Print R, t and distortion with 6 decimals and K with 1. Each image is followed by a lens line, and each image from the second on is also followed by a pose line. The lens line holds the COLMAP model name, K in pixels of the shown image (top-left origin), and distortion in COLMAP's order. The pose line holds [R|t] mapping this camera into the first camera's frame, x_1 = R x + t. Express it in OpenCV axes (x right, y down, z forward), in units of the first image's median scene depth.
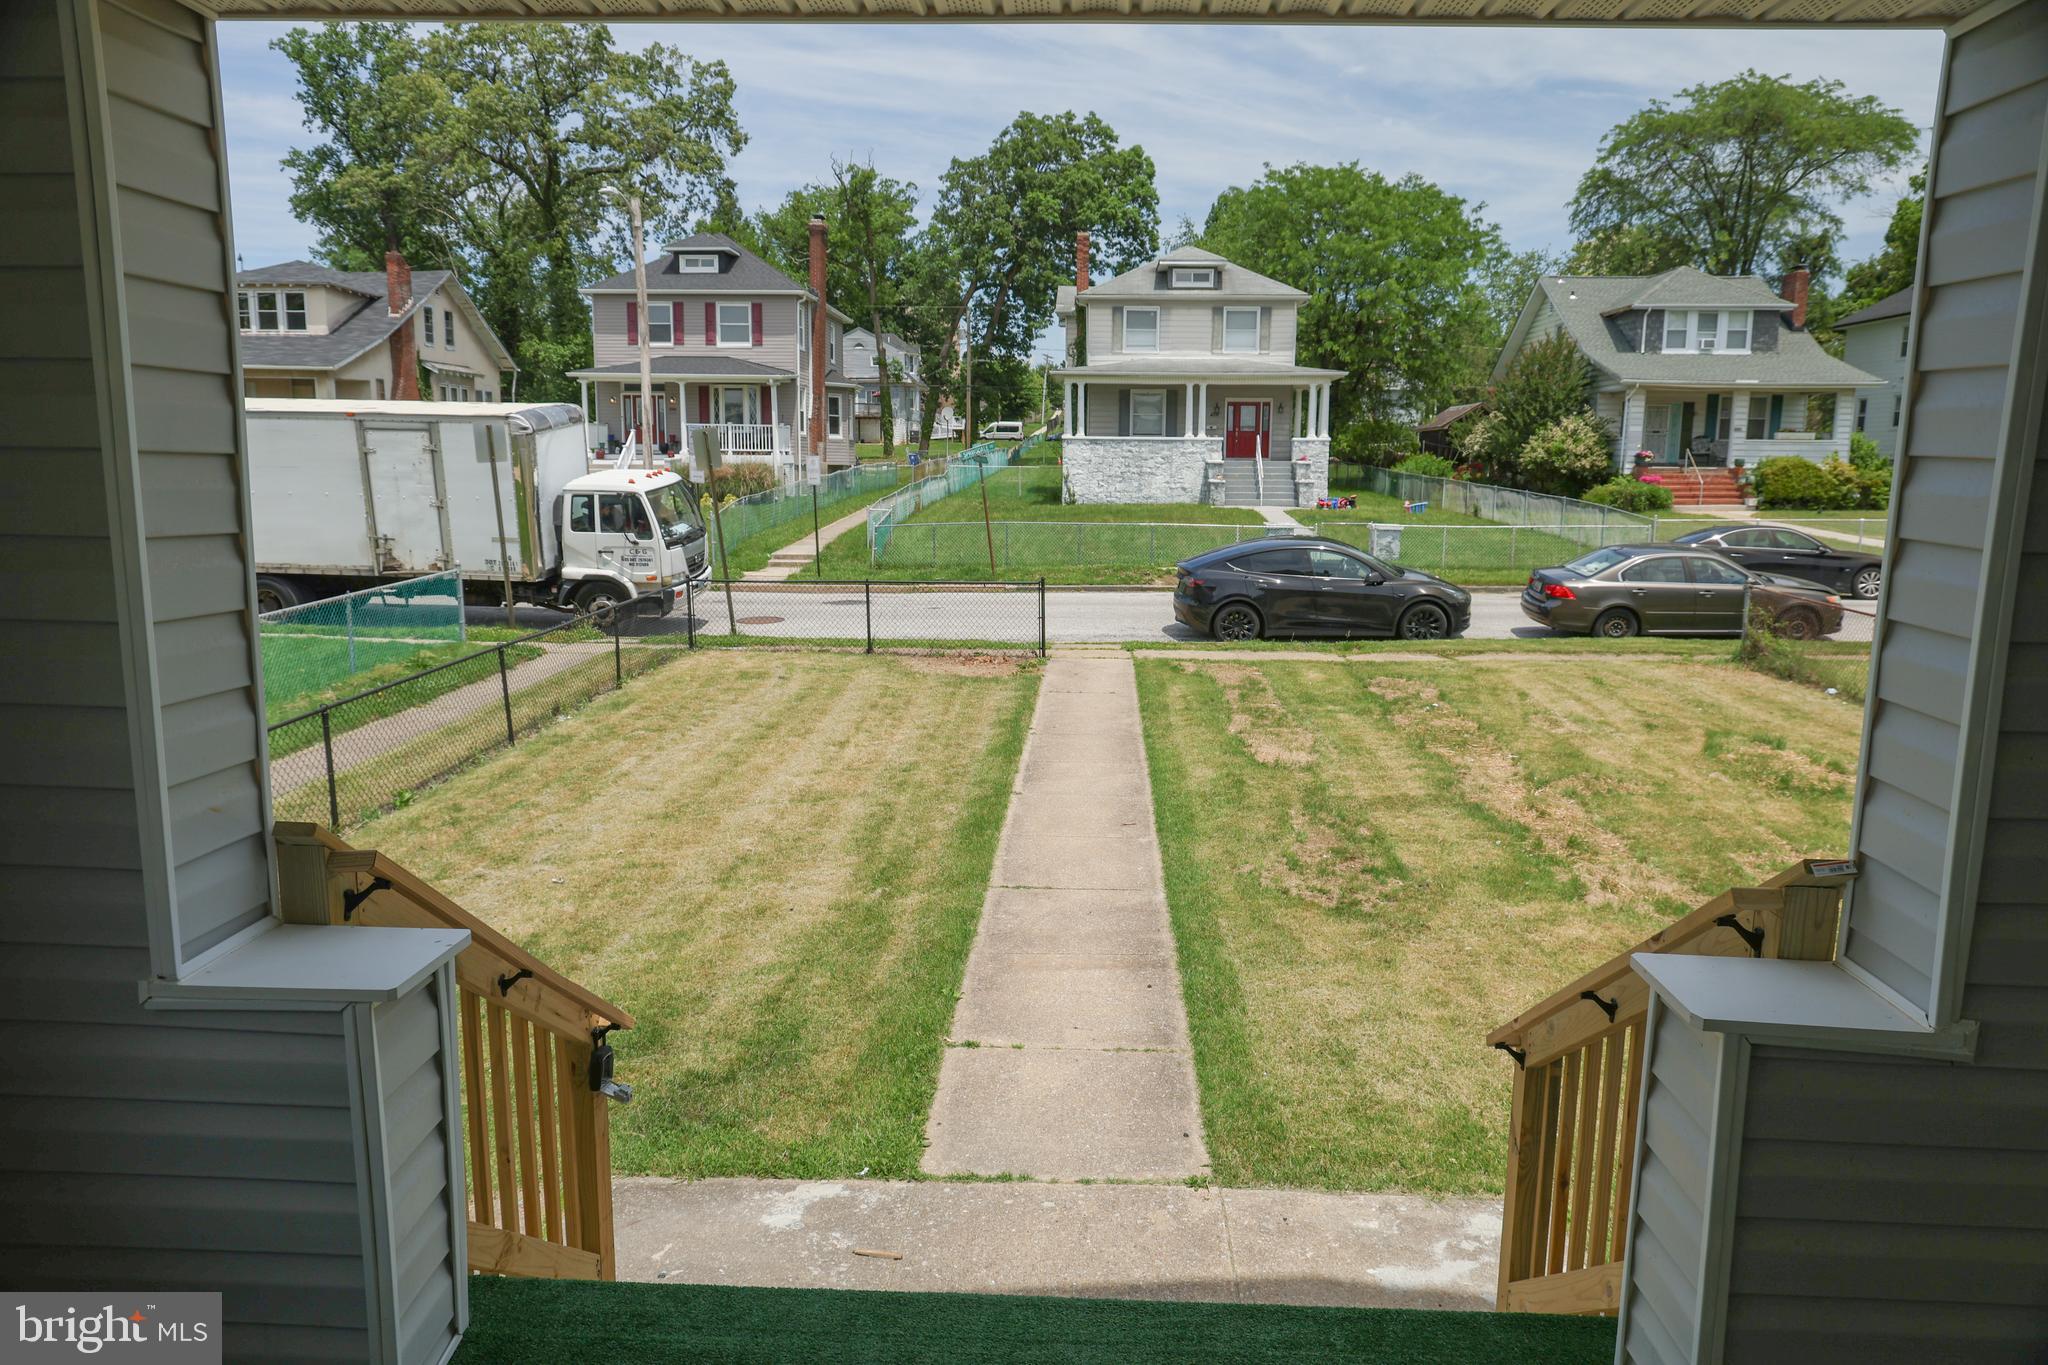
lens RADIAL K [[1372.5, 0, 1028.6], [0, 1372.5, 673.8], [0, 0, 1]] dist [-0.002963, 0.001861]
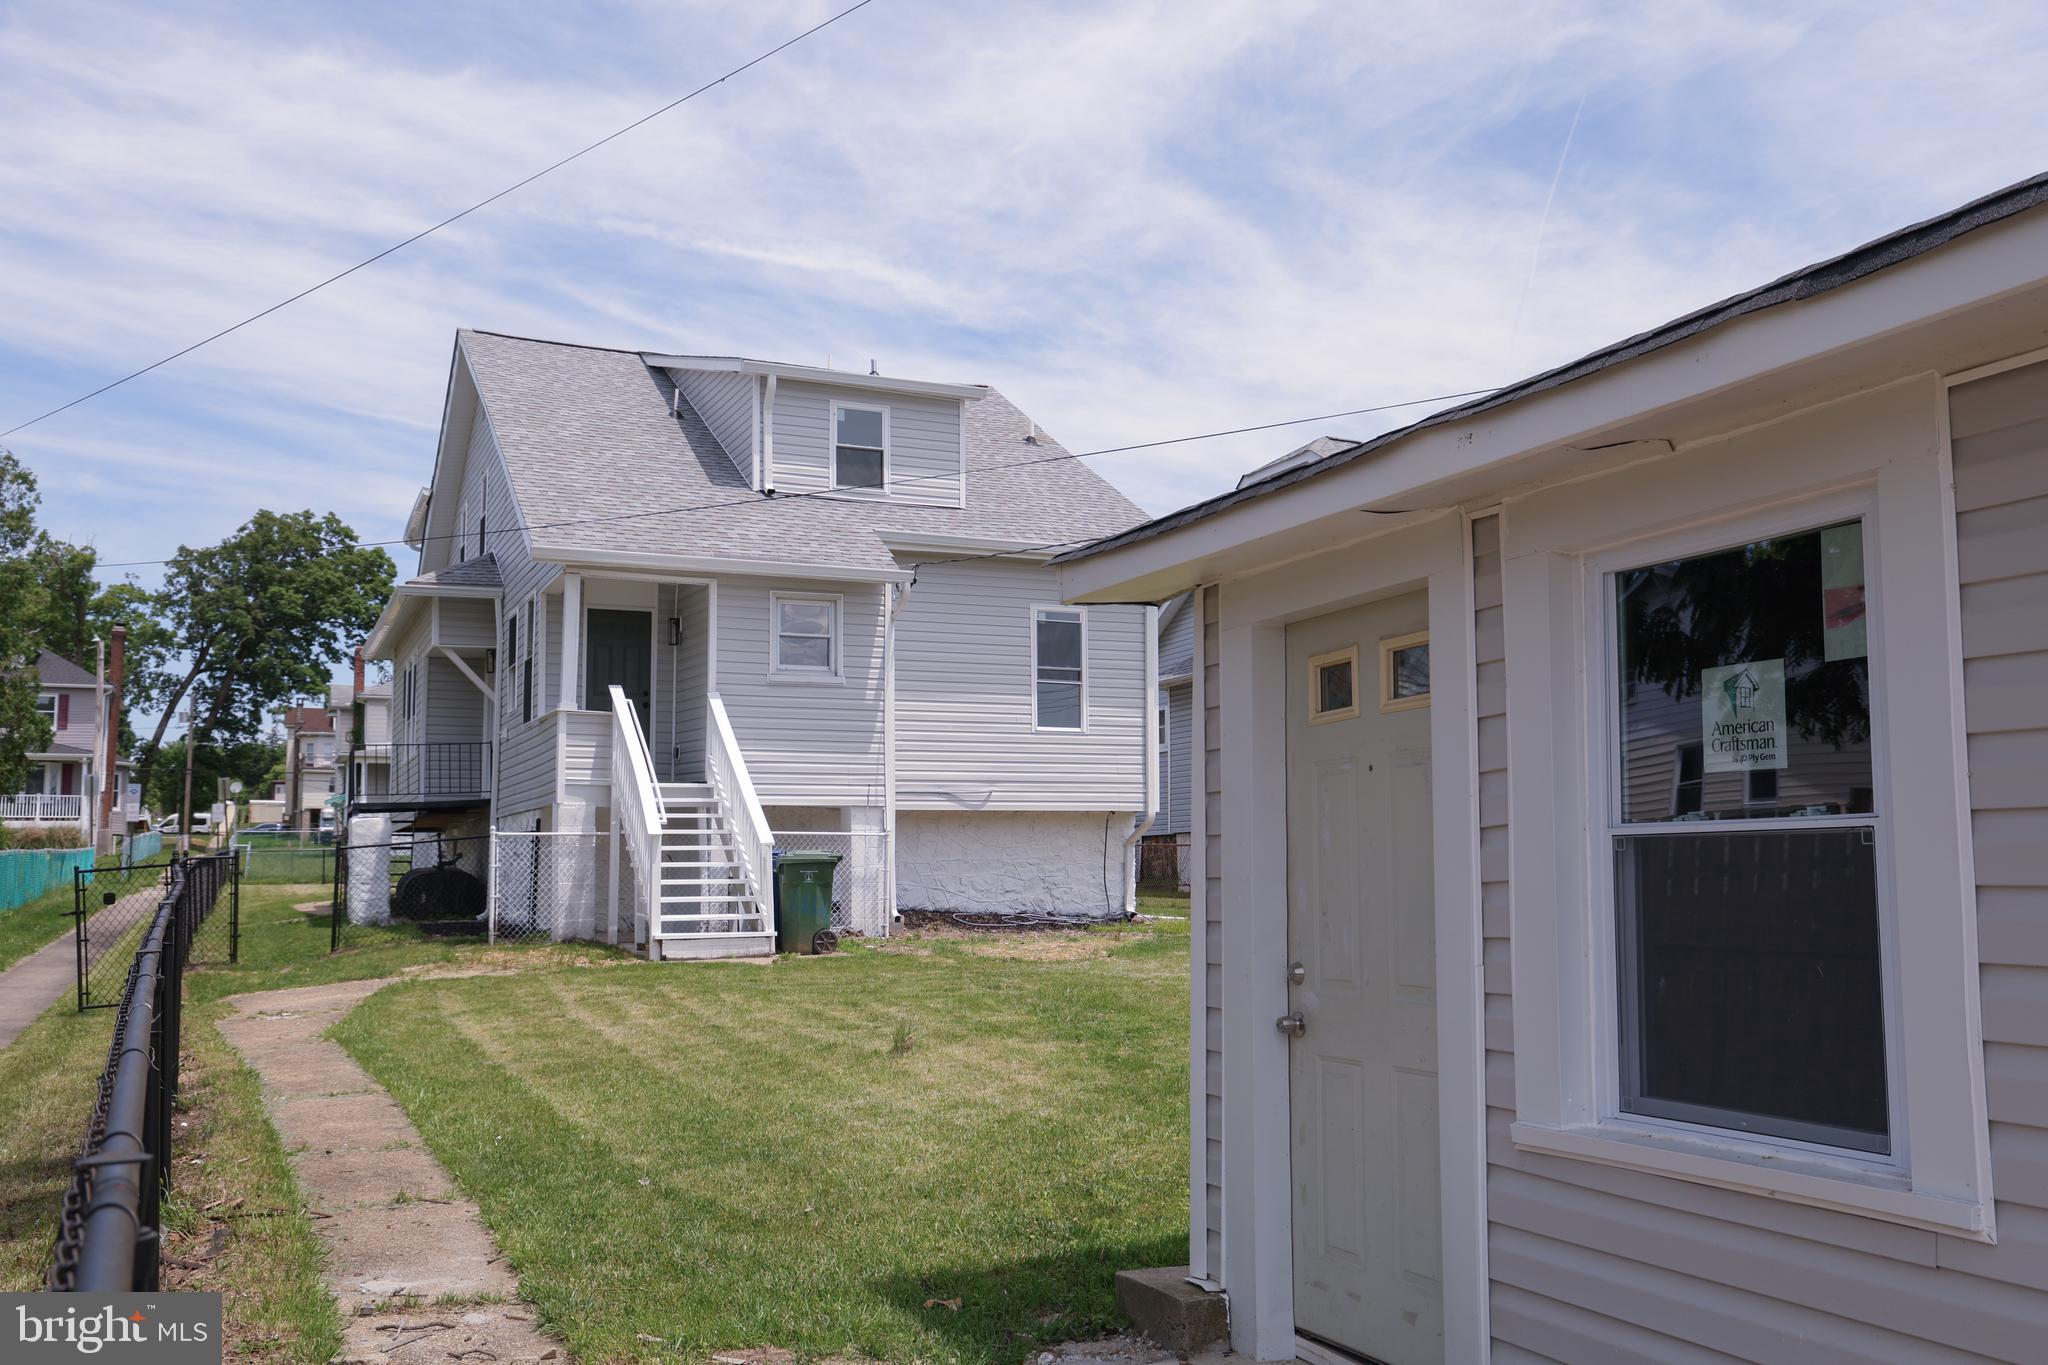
lens RADIAL K [[1832.0, 0, 1024.0], [0, 1832.0, 682.5], [0, 0, 1]] dist [0.047225, 0.002430]
pose [[0.899956, 0.030803, 0.434892, -0.085542], [0.082619, 0.967378, -0.239487, 0.094369], [-0.428081, 0.251458, 0.868052, -0.408844]]
